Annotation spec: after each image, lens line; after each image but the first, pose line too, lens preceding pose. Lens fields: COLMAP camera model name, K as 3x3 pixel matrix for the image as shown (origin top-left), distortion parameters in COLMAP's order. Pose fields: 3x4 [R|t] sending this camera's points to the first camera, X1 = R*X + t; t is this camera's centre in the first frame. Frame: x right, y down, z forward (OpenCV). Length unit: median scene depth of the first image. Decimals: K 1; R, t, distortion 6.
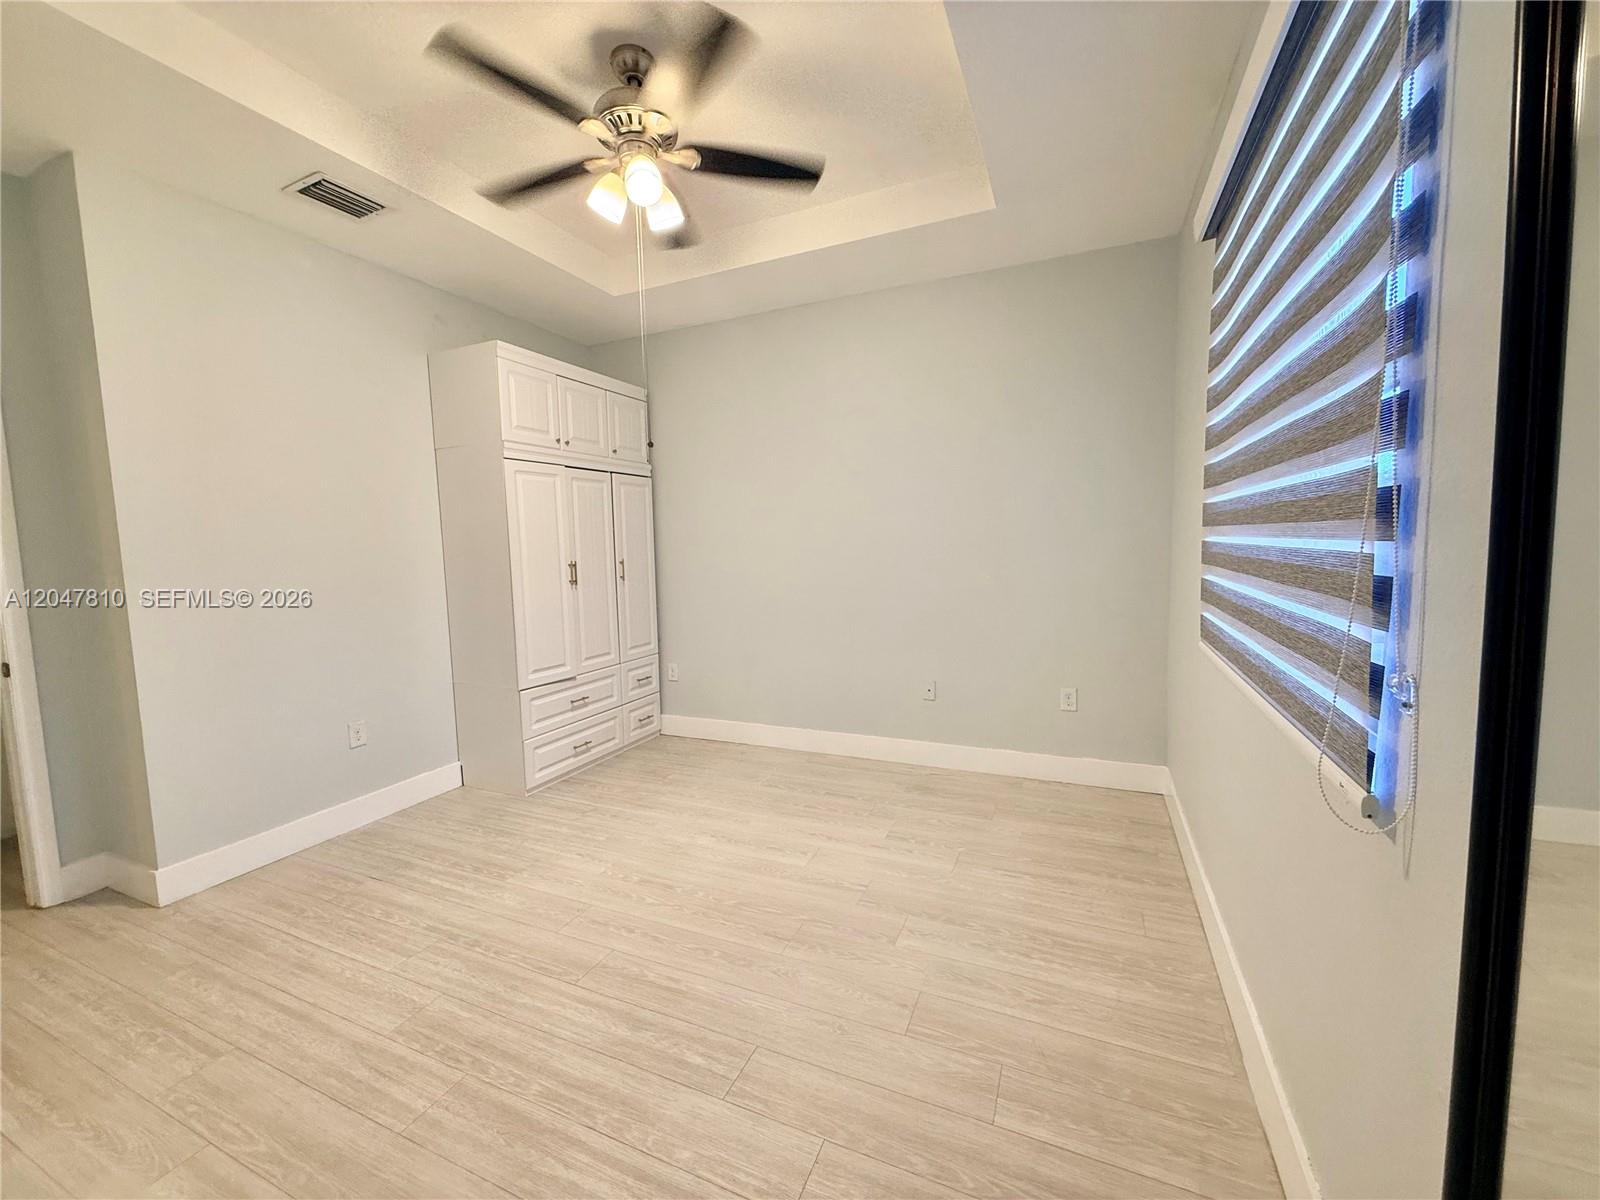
lens RADIAL K [[640.5, 0, 799.2], [0, 640.5, 598.2], [0, 0, 1]] dist [0.000607, 0.000061]
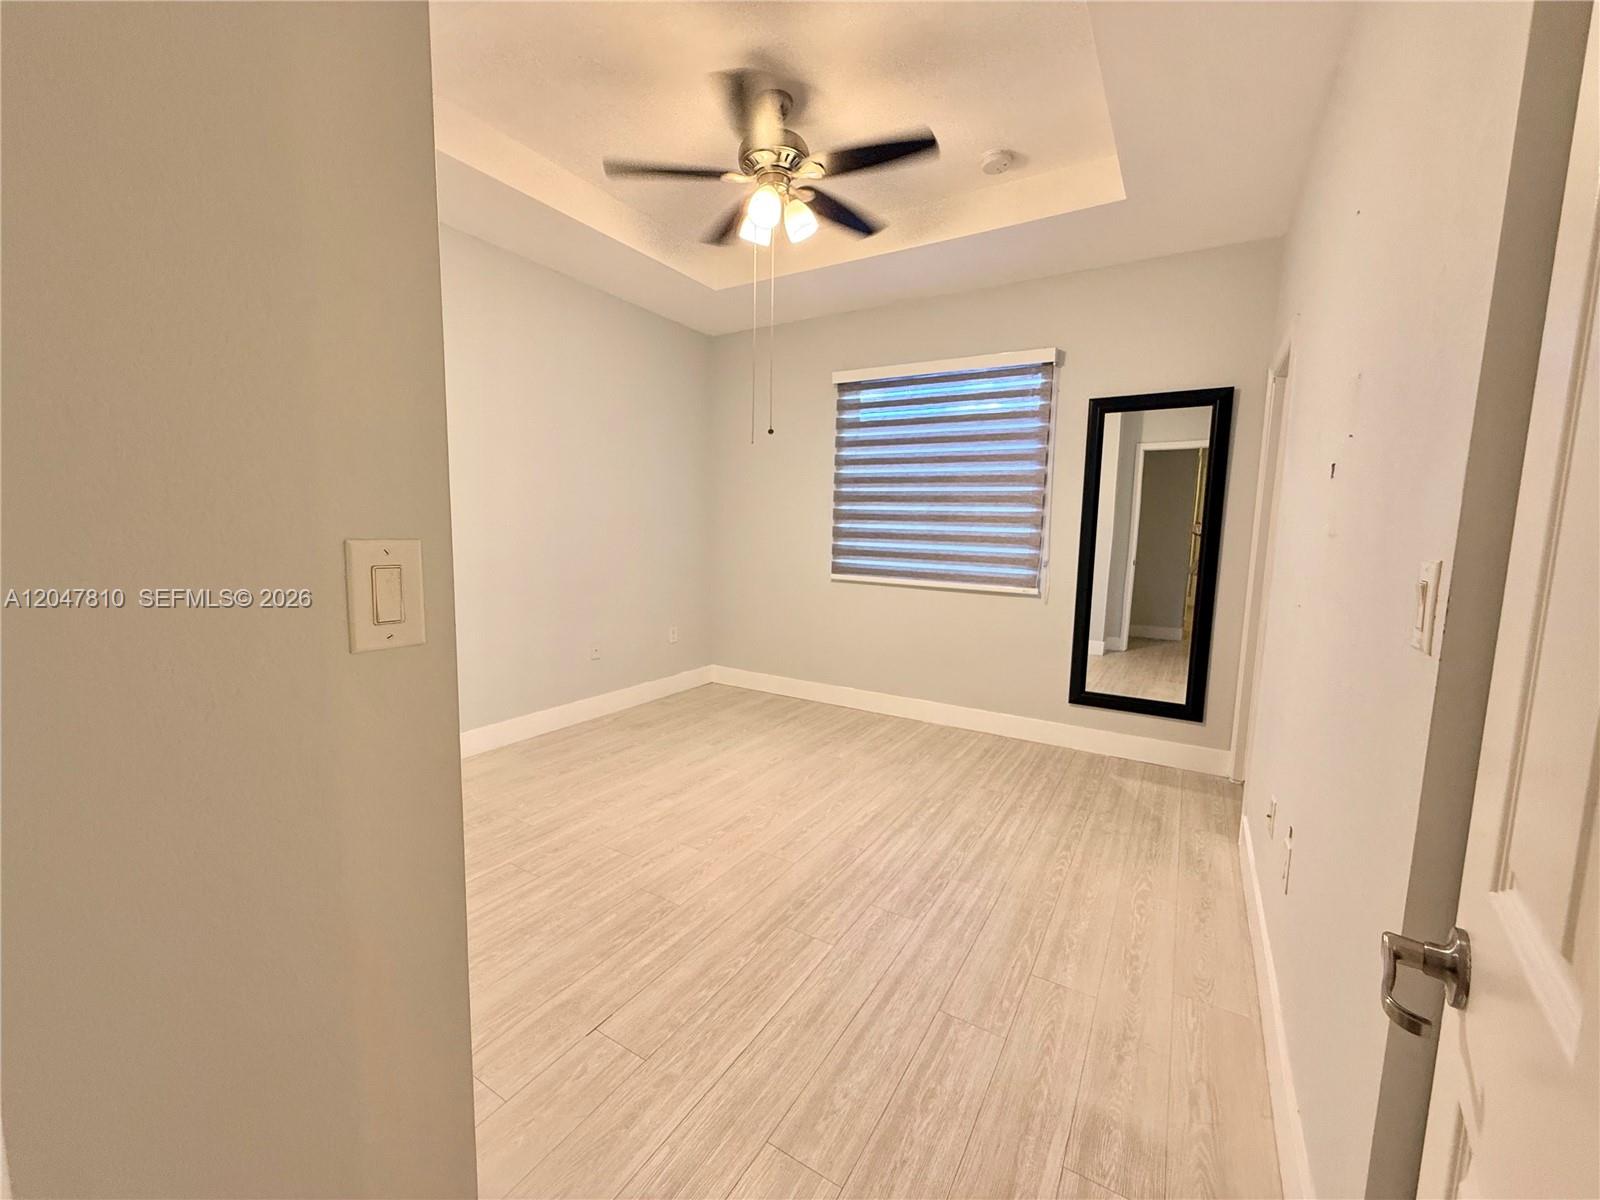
lens RADIAL K [[640.5, 0, 802.9], [0, 640.5, 597.4], [0, 0, 1]] dist [0.000607, 0.000061]
pose [[0.125245, -0.082772, 0.988667, -1.529314], [0.061216, 0.995260, 0.075569, -0.020340], [-0.990235, 0.051057, 0.129719, 0.872999]]
